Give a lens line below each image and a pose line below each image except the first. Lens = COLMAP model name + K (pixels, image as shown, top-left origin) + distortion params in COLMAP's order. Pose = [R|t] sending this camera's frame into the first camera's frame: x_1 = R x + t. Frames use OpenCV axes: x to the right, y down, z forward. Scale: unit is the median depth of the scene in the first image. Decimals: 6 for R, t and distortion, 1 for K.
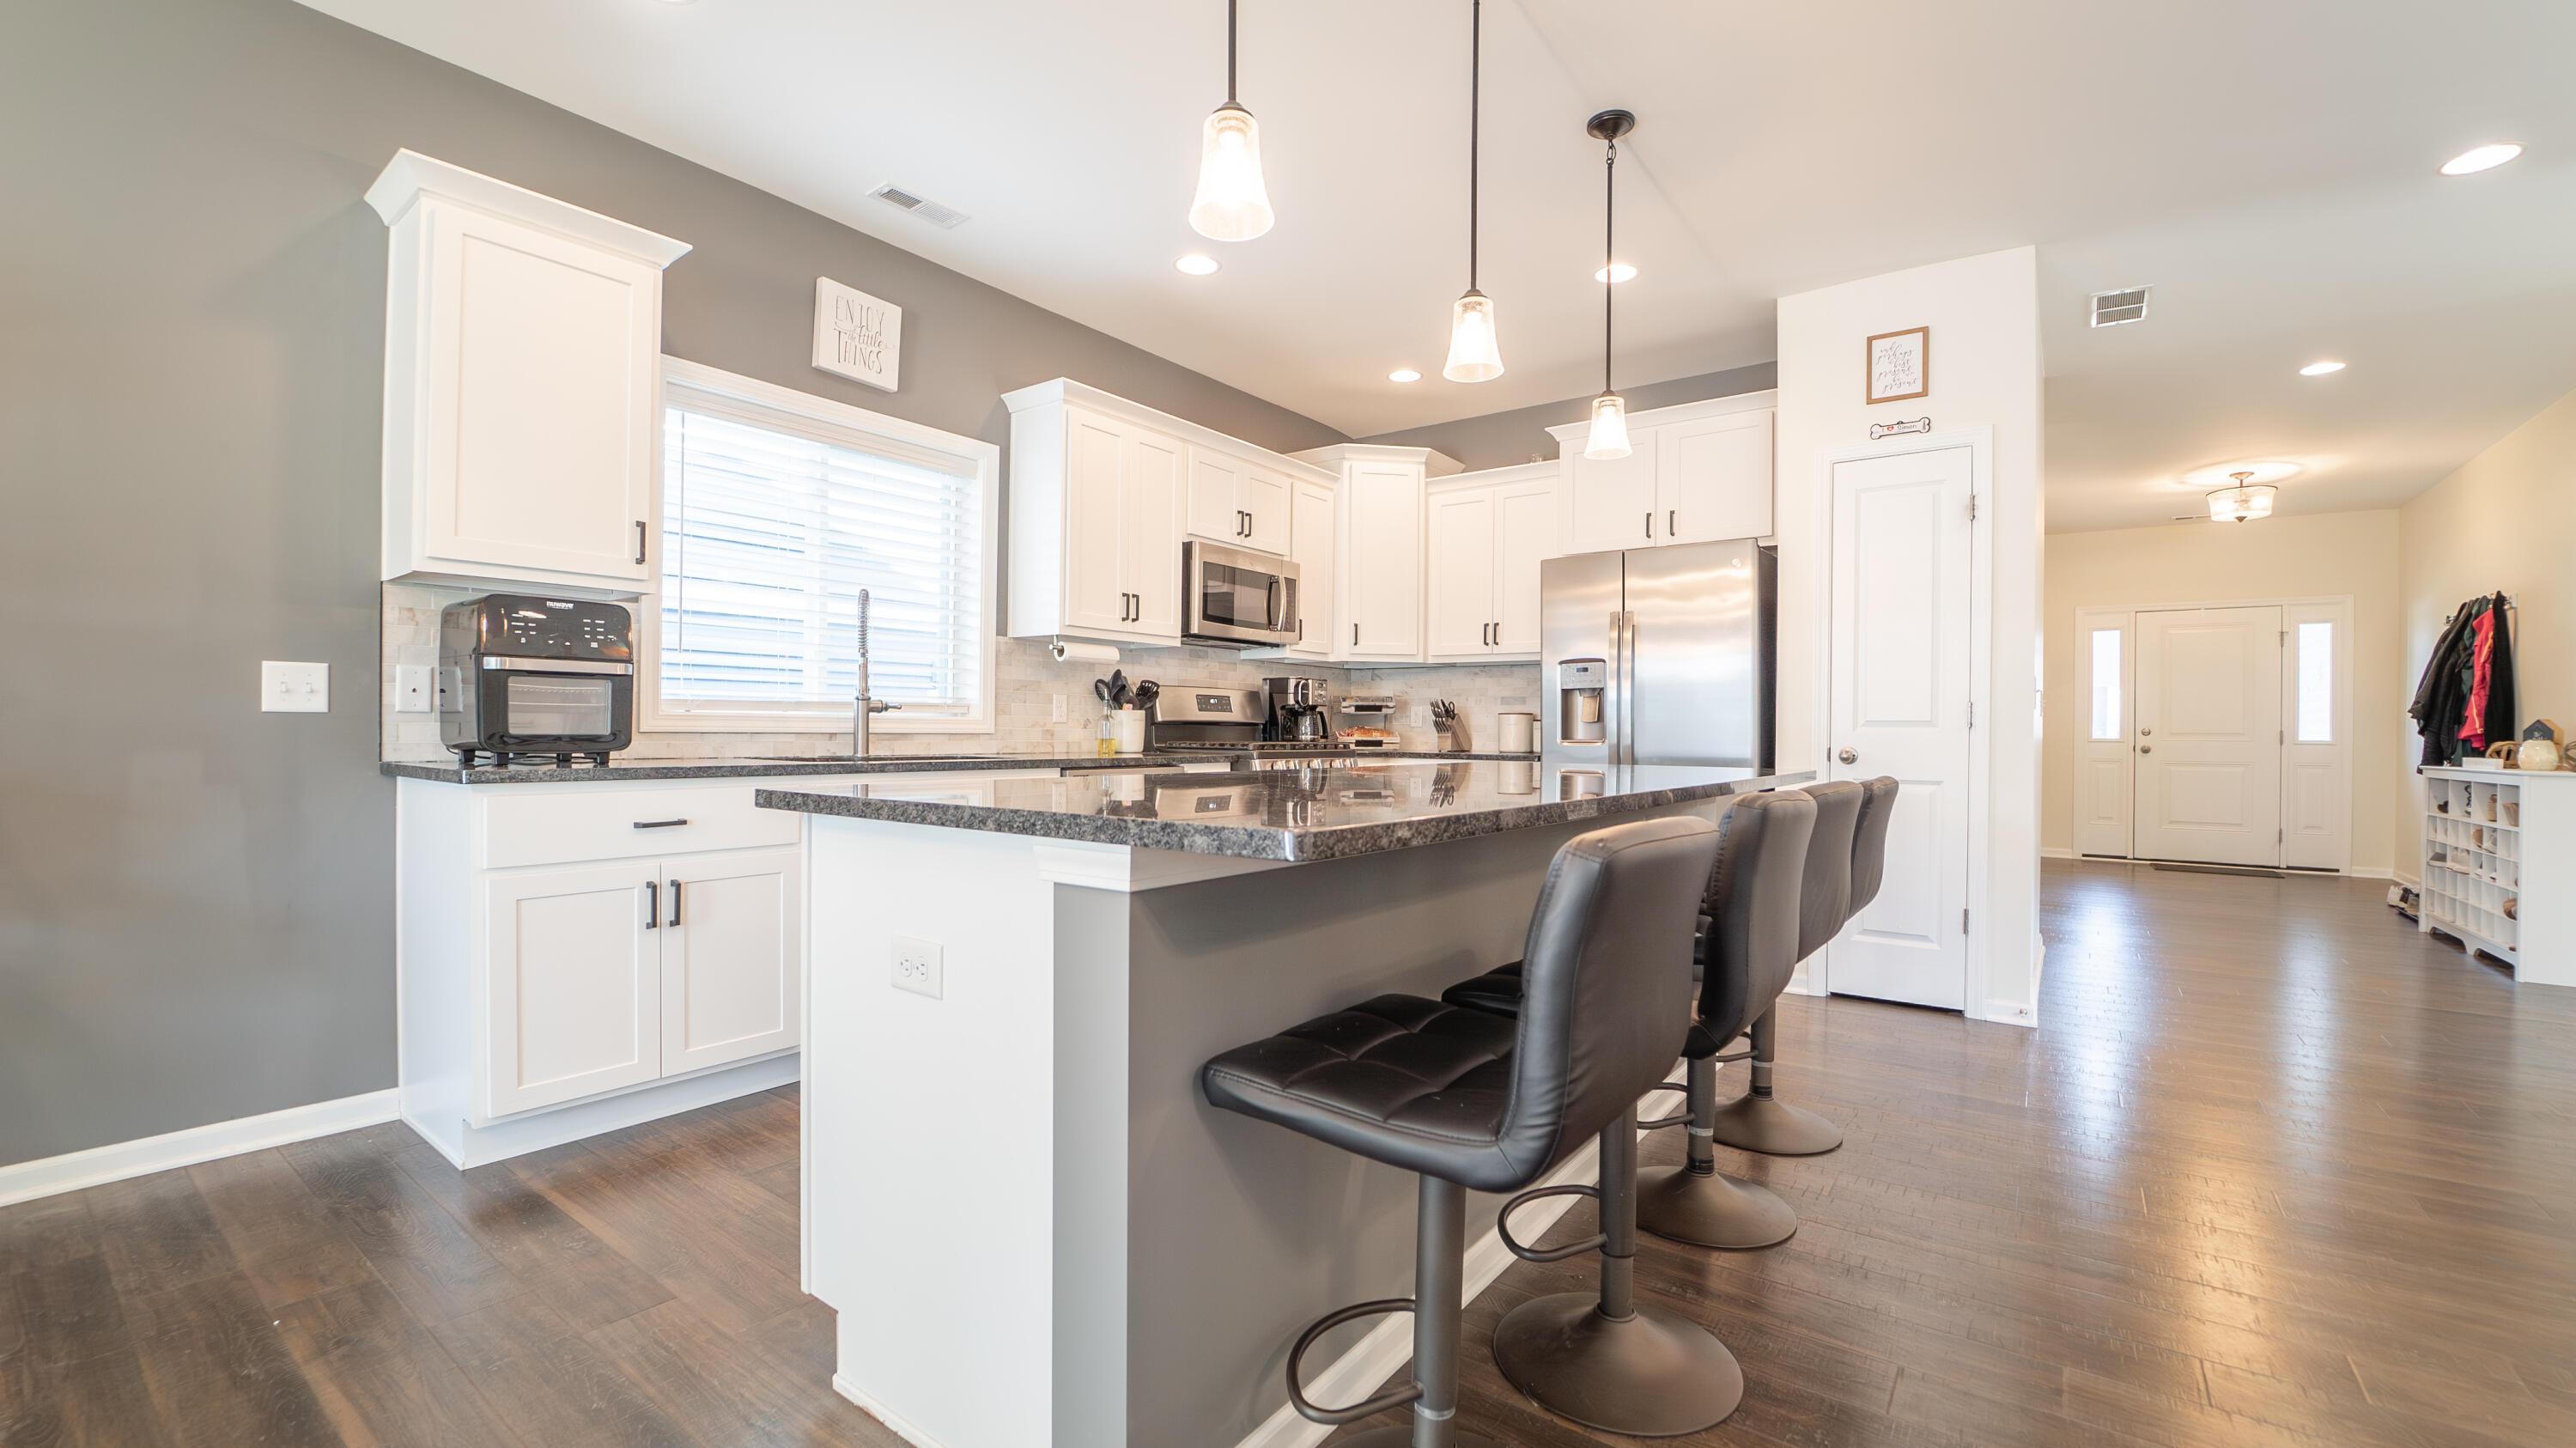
lens RADIAL K [[1037.5, 0, 1297.8], [0, 1037.5, 733.7], [0, 0, 1]] dist [-0.001471, -0.005289]
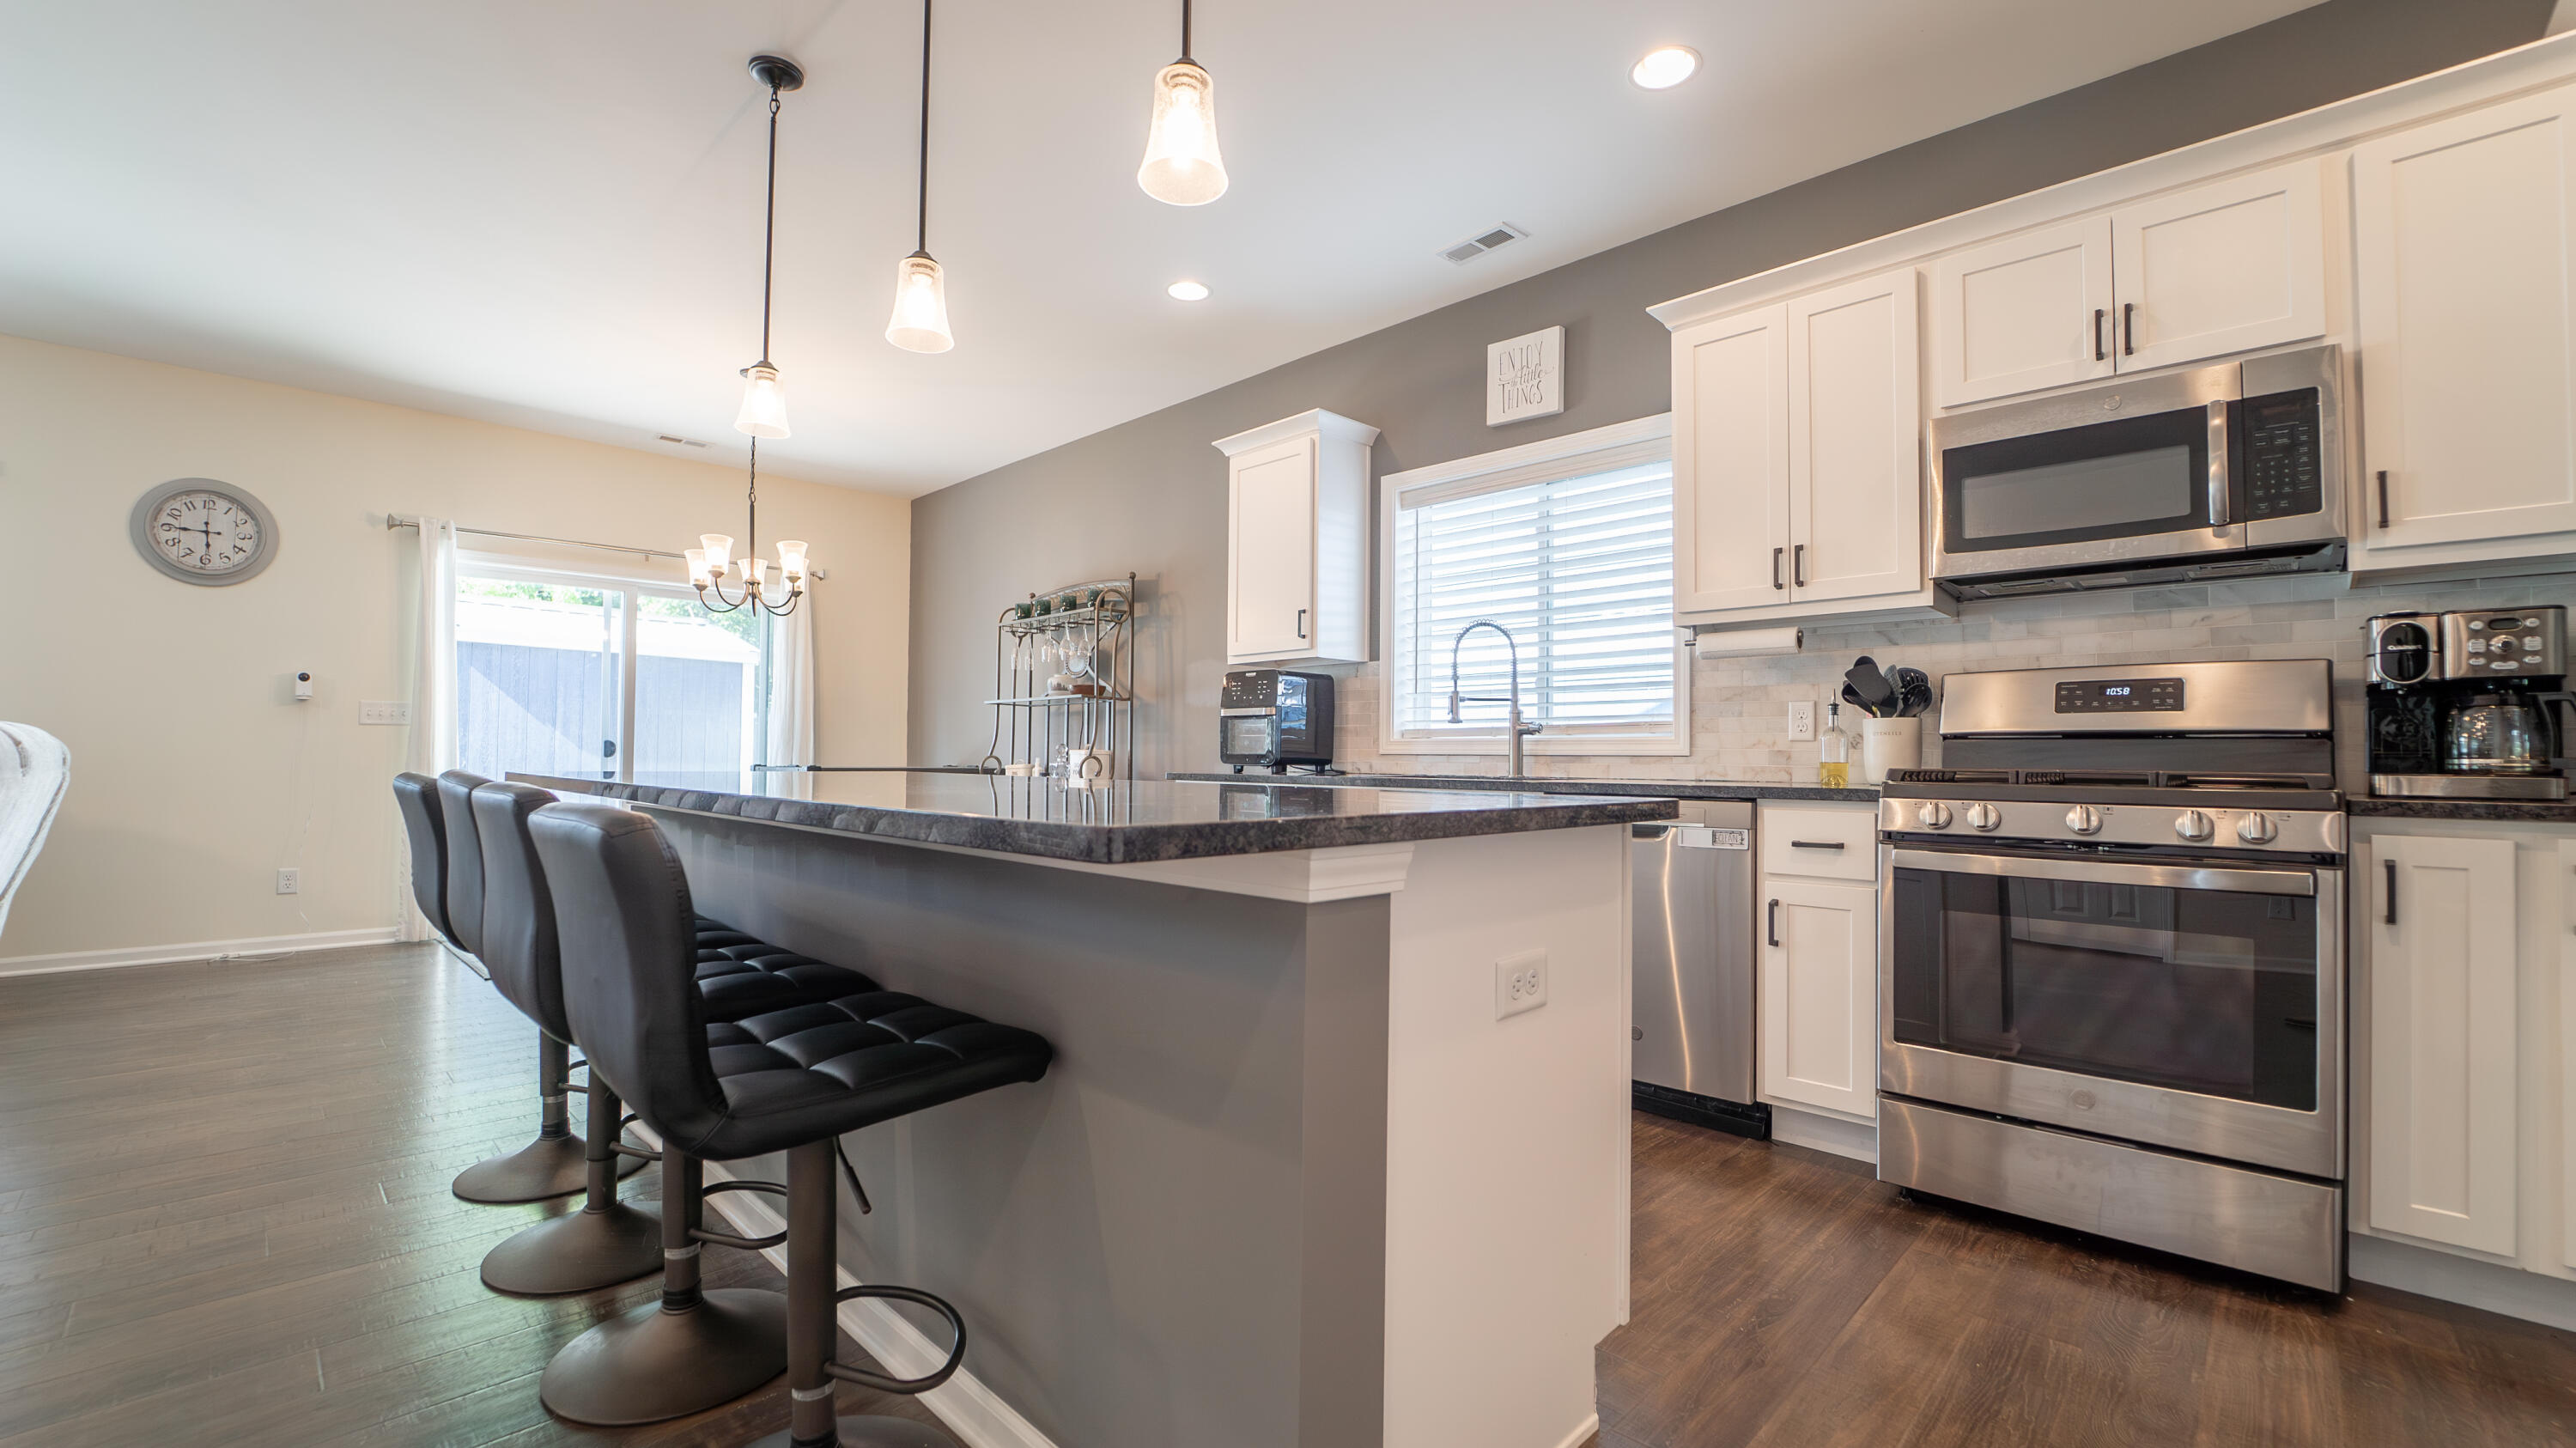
lens RADIAL K [[1037.5, 0, 1297.8], [0, 1037.5, 733.7], [0, 0, 1]] dist [-0.001471, -0.005289]
pose [[-0.110432, -0.030562, -0.993414, 0.637373], [-0.009283, 0.999515, -0.029718, 0.011148], [0.993840, 0.005940, -0.110662, 0.892275]]
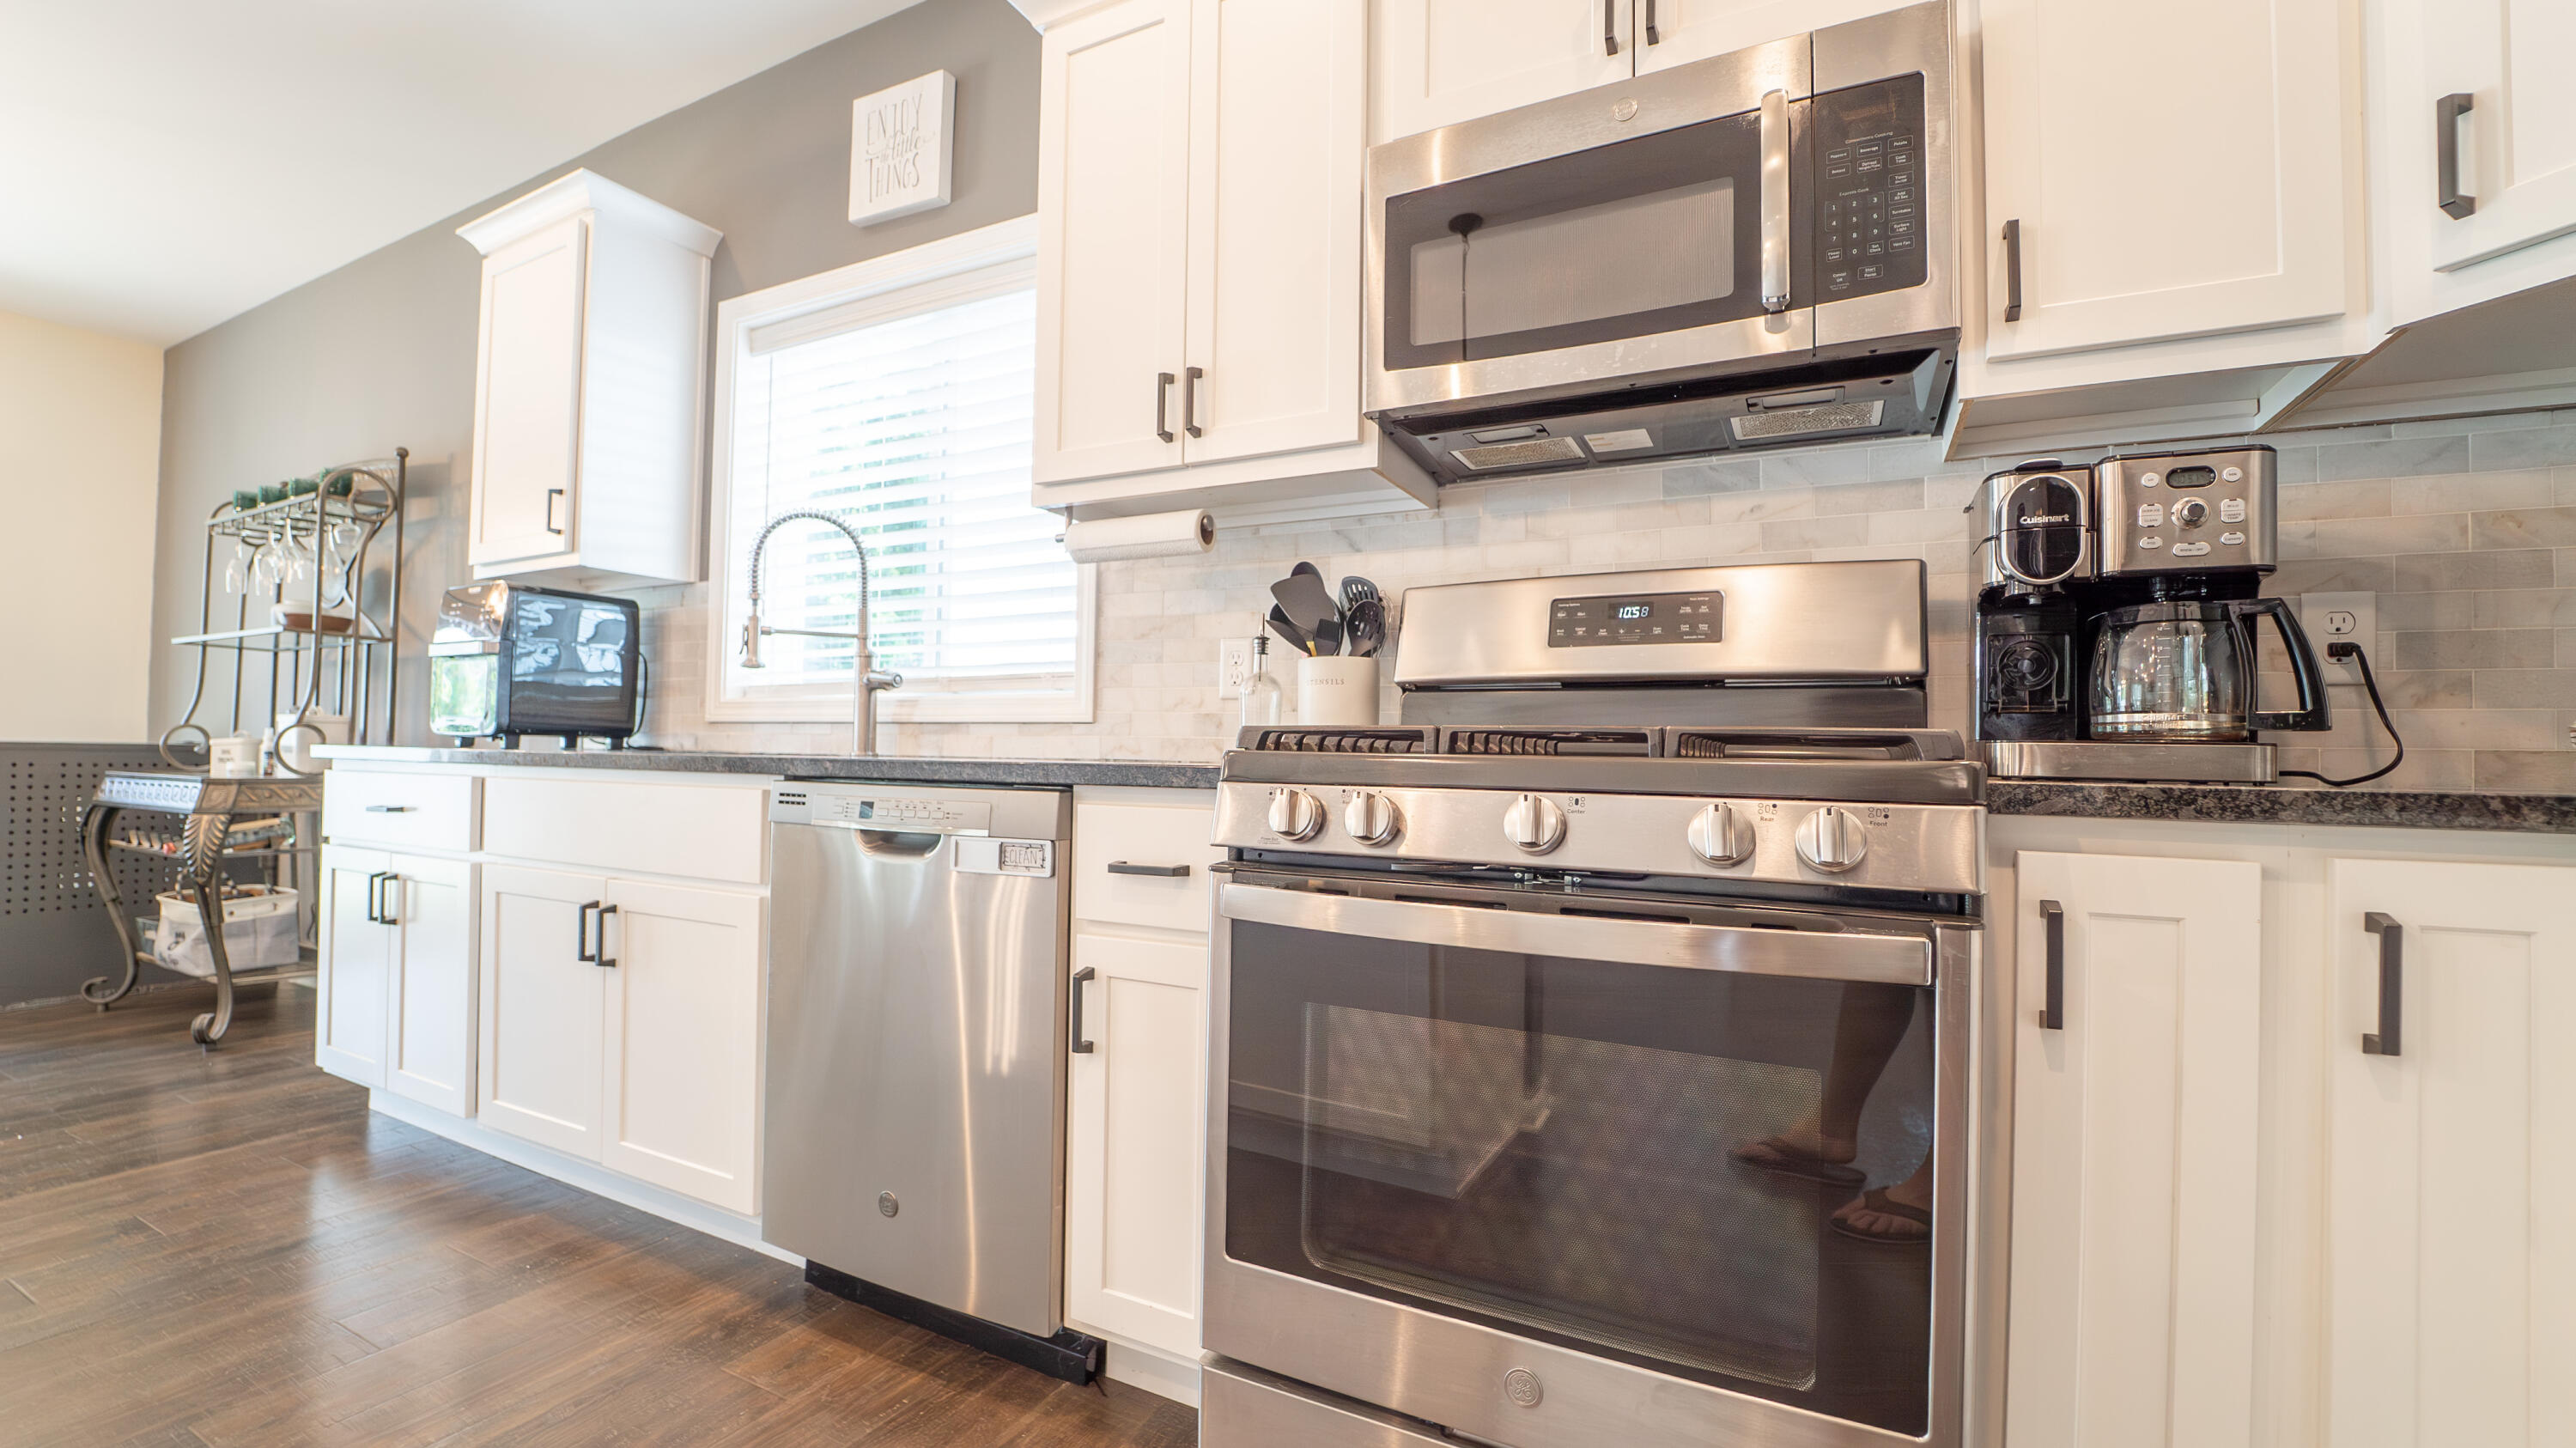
lens RADIAL K [[1045.1, 0, 1259.9], [0, 1045.1, 731.3], [0, 0, 1]] dist [-0.000512, -0.005846]
pose [[0.159780, -0.026717, -0.986791, 0.293012], [-0.016070, 0.999431, -0.029662, 0.021985], [0.987022, 0.020598, 0.159260, 1.138997]]
